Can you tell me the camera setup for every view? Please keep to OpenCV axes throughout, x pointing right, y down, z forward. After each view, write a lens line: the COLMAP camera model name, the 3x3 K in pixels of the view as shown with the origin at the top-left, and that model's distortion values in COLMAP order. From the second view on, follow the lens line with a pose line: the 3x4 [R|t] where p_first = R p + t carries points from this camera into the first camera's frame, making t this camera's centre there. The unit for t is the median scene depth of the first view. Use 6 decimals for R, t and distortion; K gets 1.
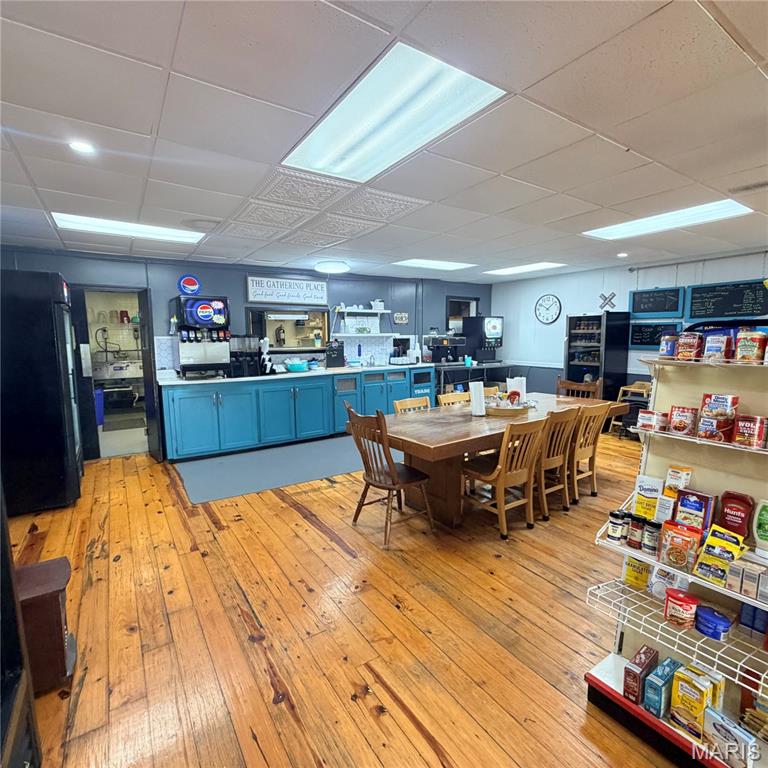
lens RADIAL K [[409.4, 0, 383.3], [0, 409.4, 384.1], [0, 0, 1]] dist [0.001611, -0.001021]
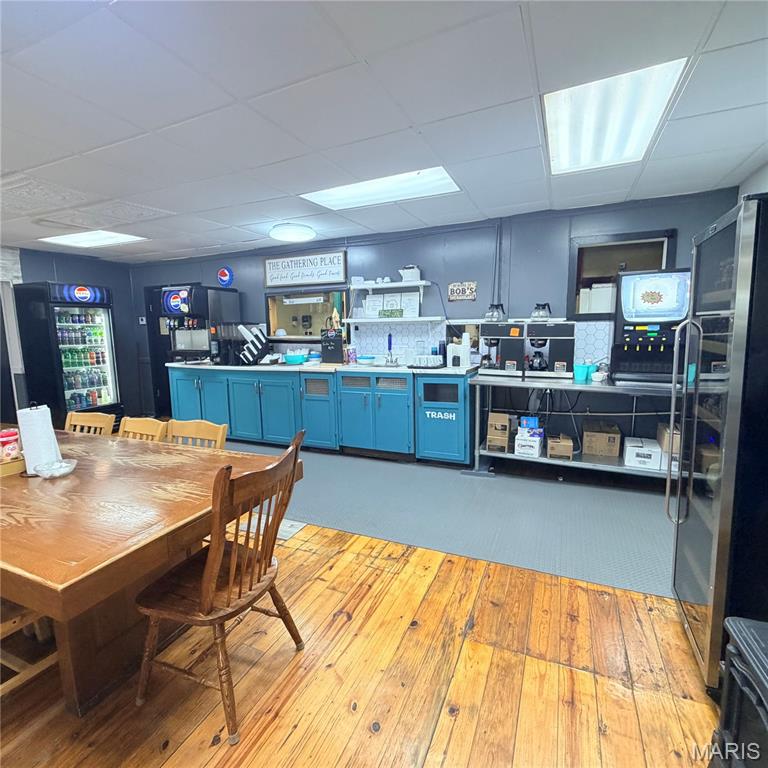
lens RADIAL K [[409.4, 0, 383.3], [0, 409.4, 380.6], [0, 0, 1]] dist [0.001611, -0.001021]
pose [[0.531894, 0.112685, -0.839280, 0.553242], [-0.087642, 0.993110, 0.077796, -0.072145], [0.842263, 0.032177, 0.538105, 0.630390]]
